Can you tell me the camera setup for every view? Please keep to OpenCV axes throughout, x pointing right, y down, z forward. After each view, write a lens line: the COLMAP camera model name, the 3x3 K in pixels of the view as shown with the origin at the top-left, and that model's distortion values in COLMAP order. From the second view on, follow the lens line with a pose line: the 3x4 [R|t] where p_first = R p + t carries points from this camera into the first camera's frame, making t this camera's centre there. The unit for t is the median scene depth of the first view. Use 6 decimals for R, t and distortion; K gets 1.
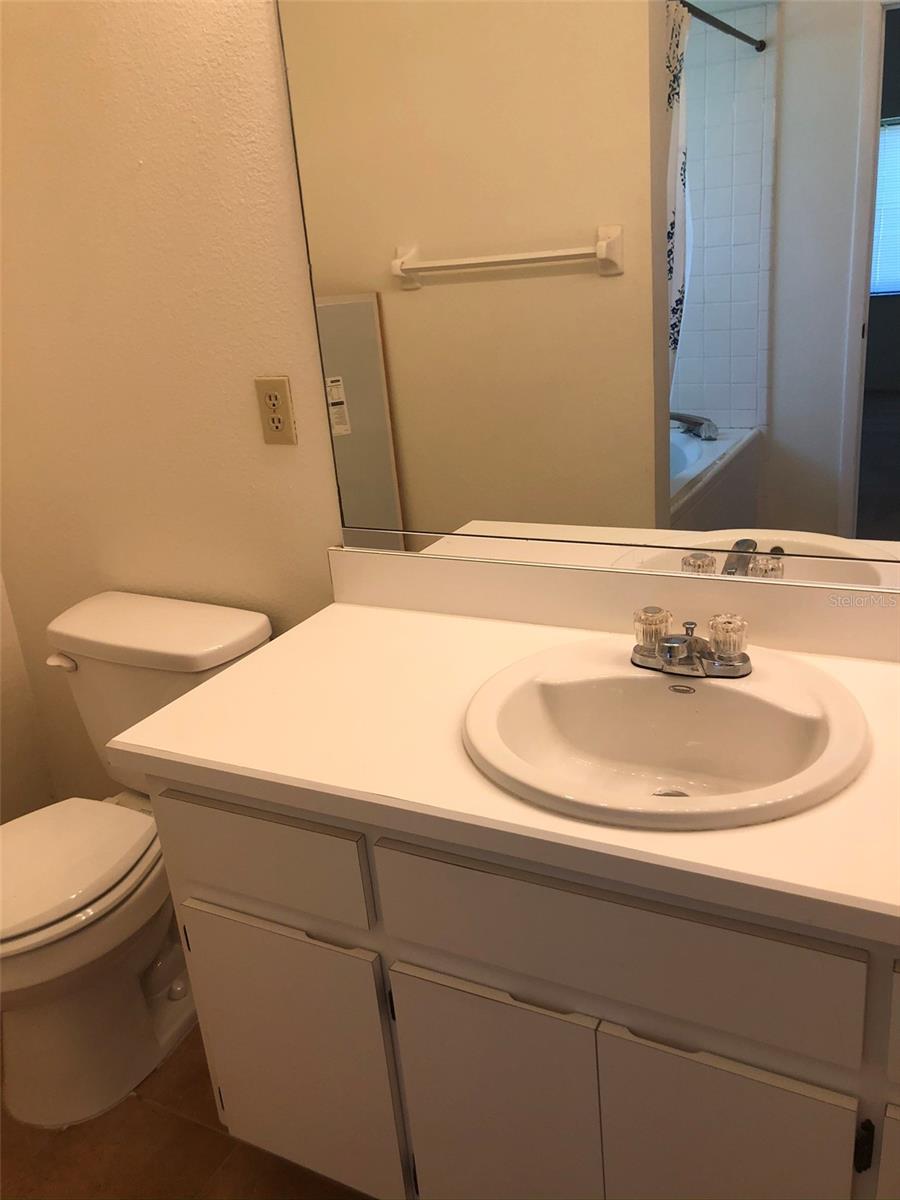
lens RADIAL K [[977.6, 0, 450.0], [0, 977.6, 600.0], [0, 0, 1]] dist [-0.044868, -0.001332]
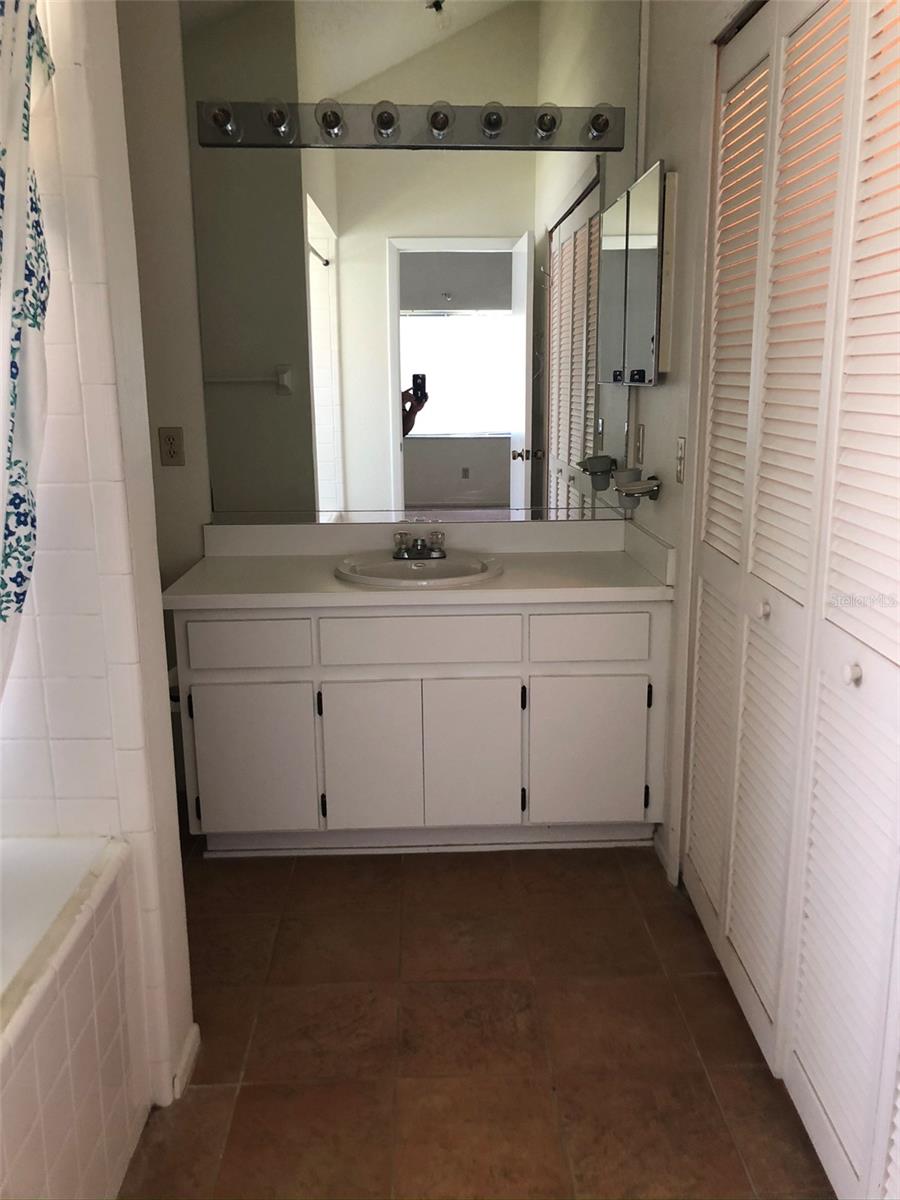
lens RADIAL K [[977.6, 0, 450.0], [0, 977.6, 600.0], [0, 0, 1]] dist [-0.044868, -0.001332]
pose [[0.870269, -0.046591, 0.490369, -0.617019], [0.122706, 0.984639, -0.124218, 0.366653], [-0.477049, 0.168274, 0.862617, -0.742055]]
